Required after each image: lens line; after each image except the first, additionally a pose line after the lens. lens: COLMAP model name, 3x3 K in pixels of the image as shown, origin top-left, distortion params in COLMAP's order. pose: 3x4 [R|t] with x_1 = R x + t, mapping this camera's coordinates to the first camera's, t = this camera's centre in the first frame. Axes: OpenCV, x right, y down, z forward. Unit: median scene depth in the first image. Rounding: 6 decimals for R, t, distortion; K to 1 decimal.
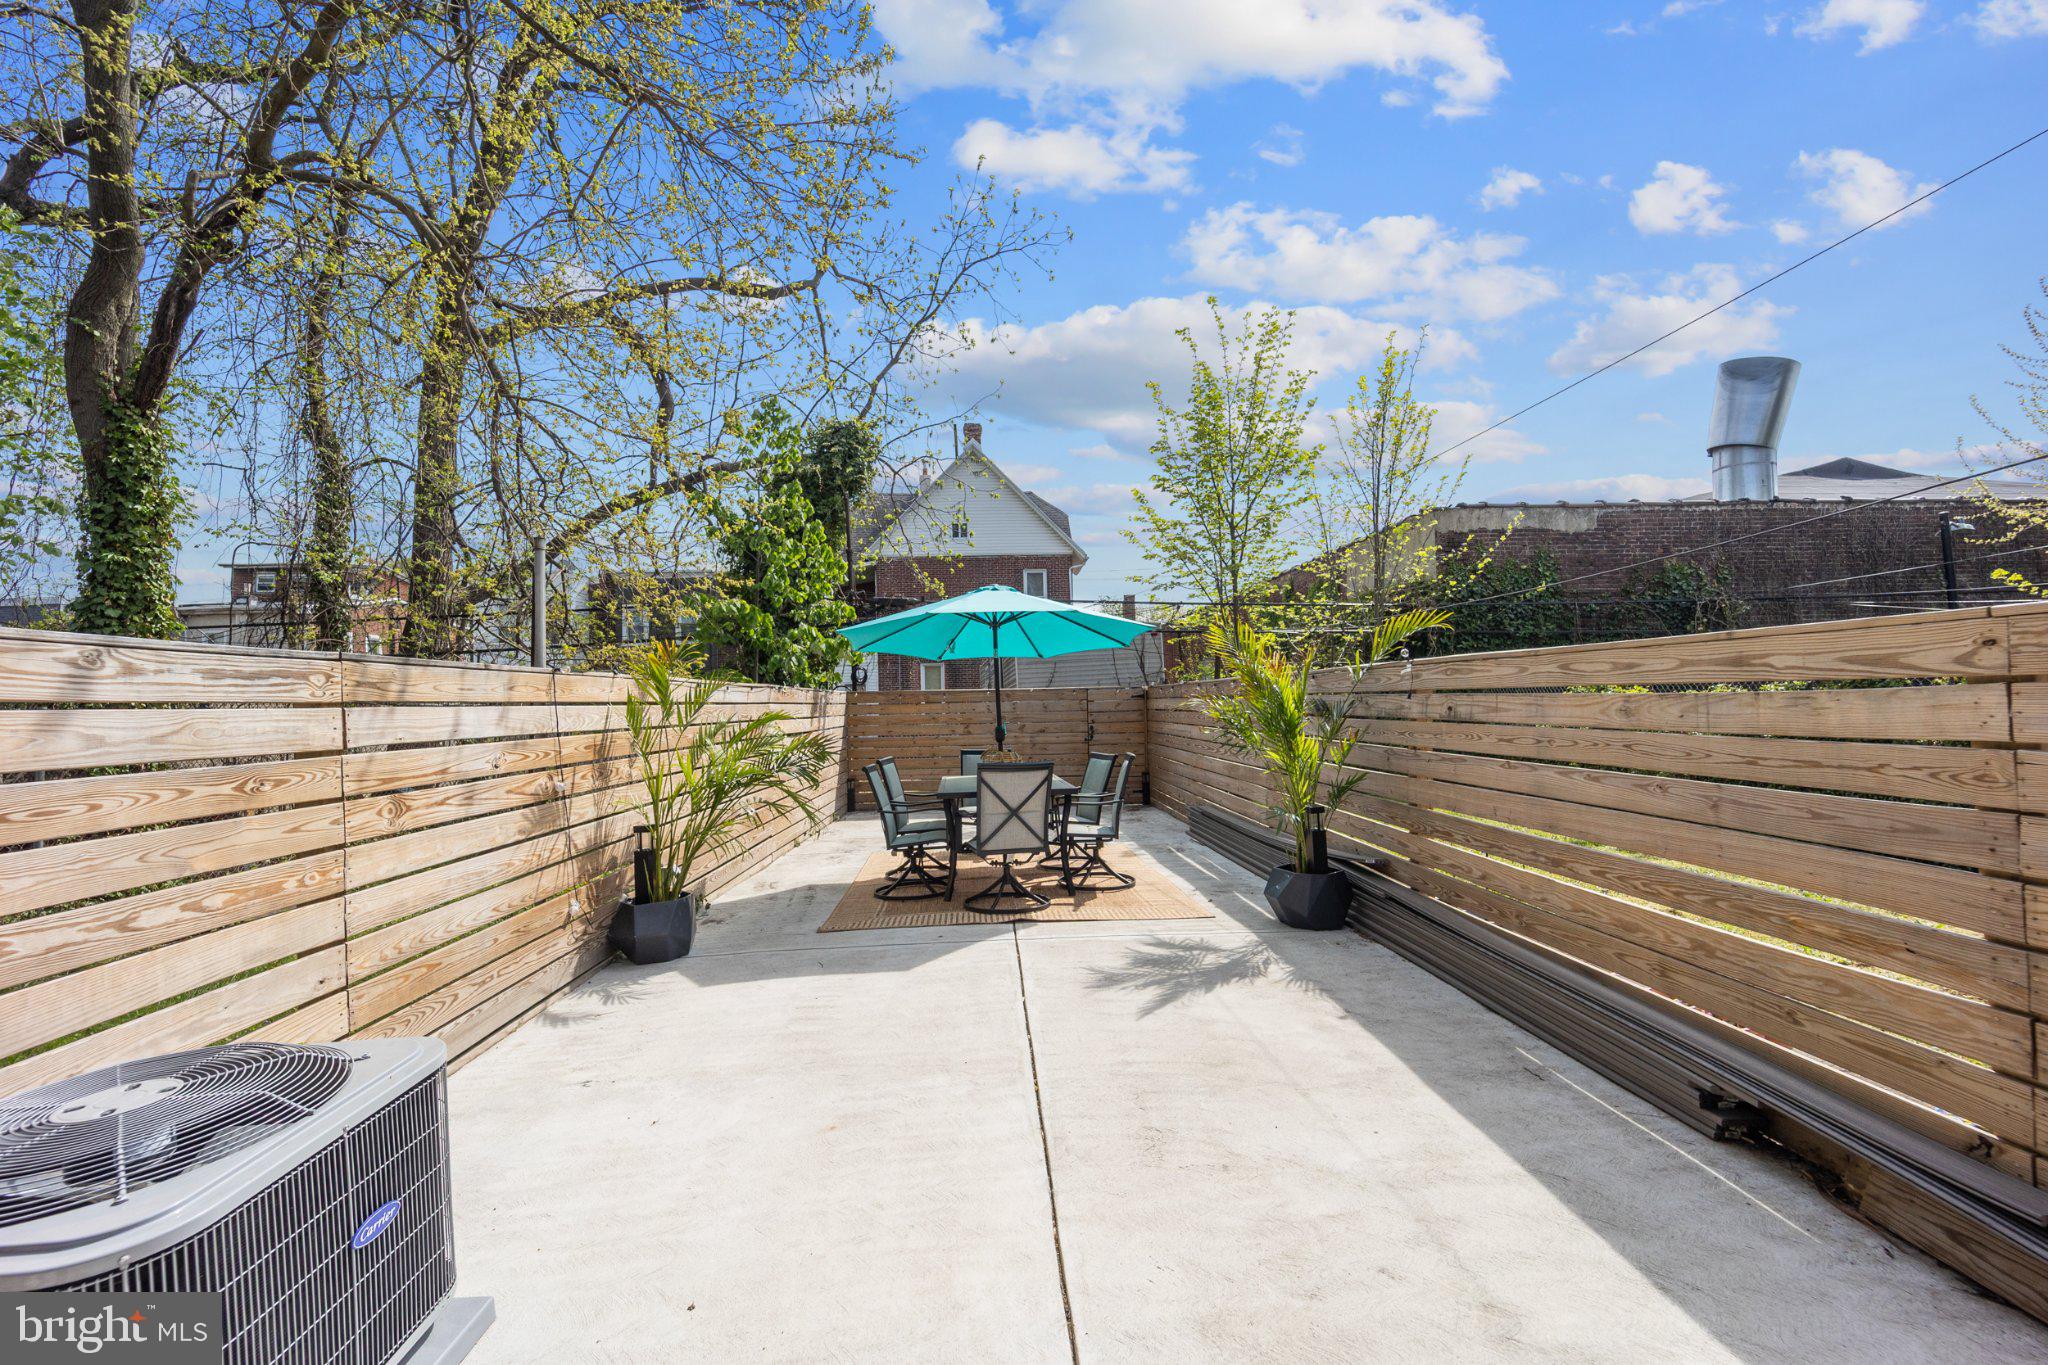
lens RADIAL K [[837.9, 0, 1014.8], [0, 837.9, 667.4], [0, 0, 1]] dist [0.021217, -0.015176]
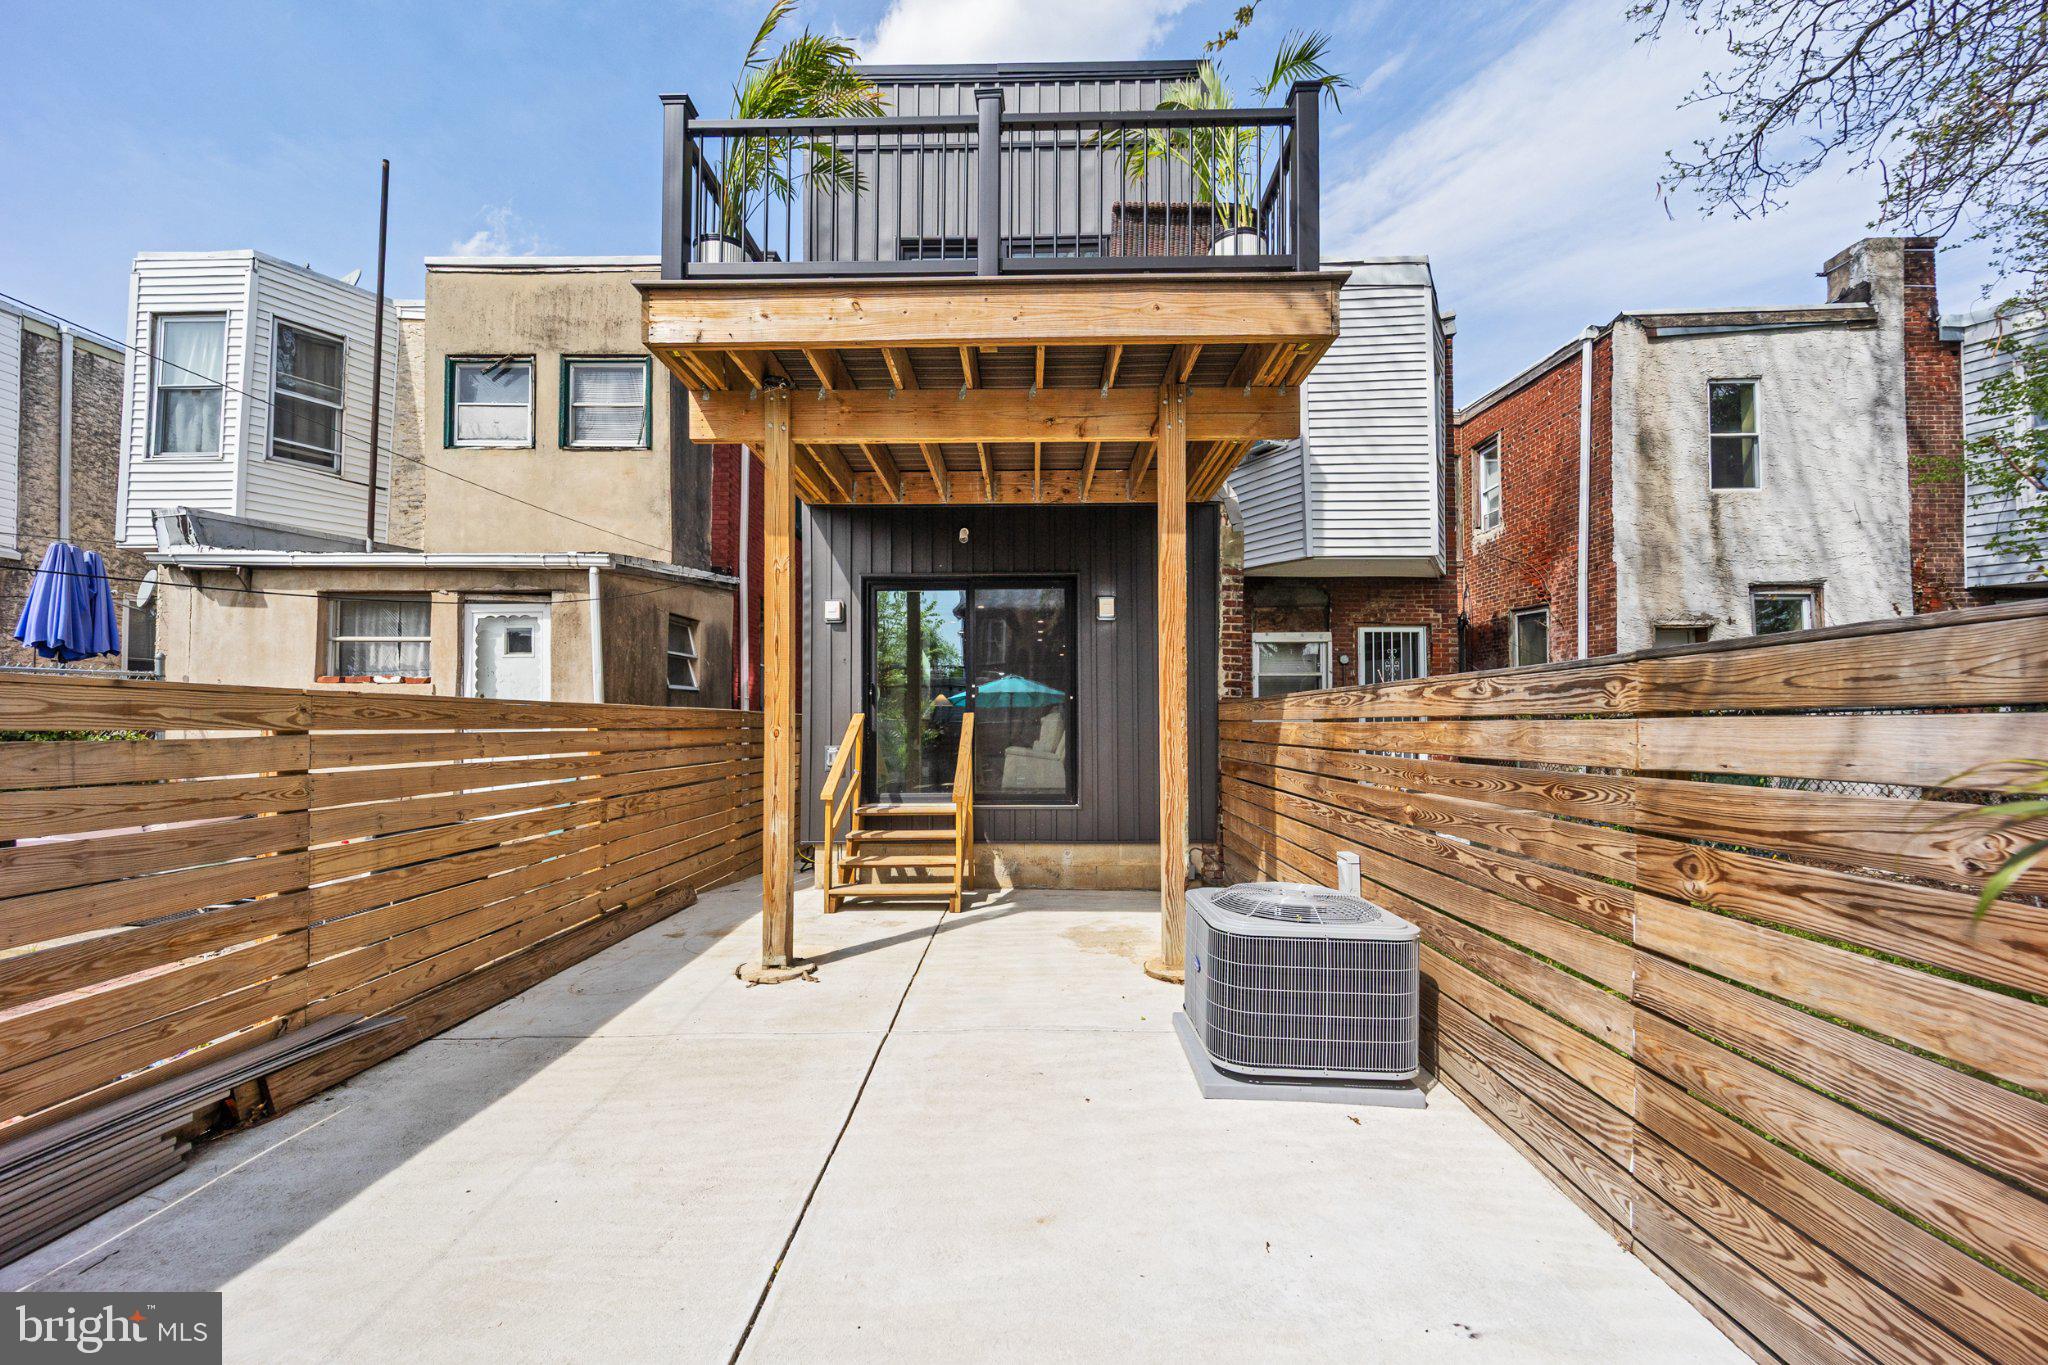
lens RADIAL K [[830.0, 0, 1024.0], [0, 830.0, 755.6], [0, 0, 1]] dist [0.000492, -0.004200]
pose [[-0.998595, 0.024054, 0.047218, -0.264086], [0.023763, 0.999695, -0.006709, 0.080053], [-0.047365, -0.005578, -0.998862, 1.954427]]
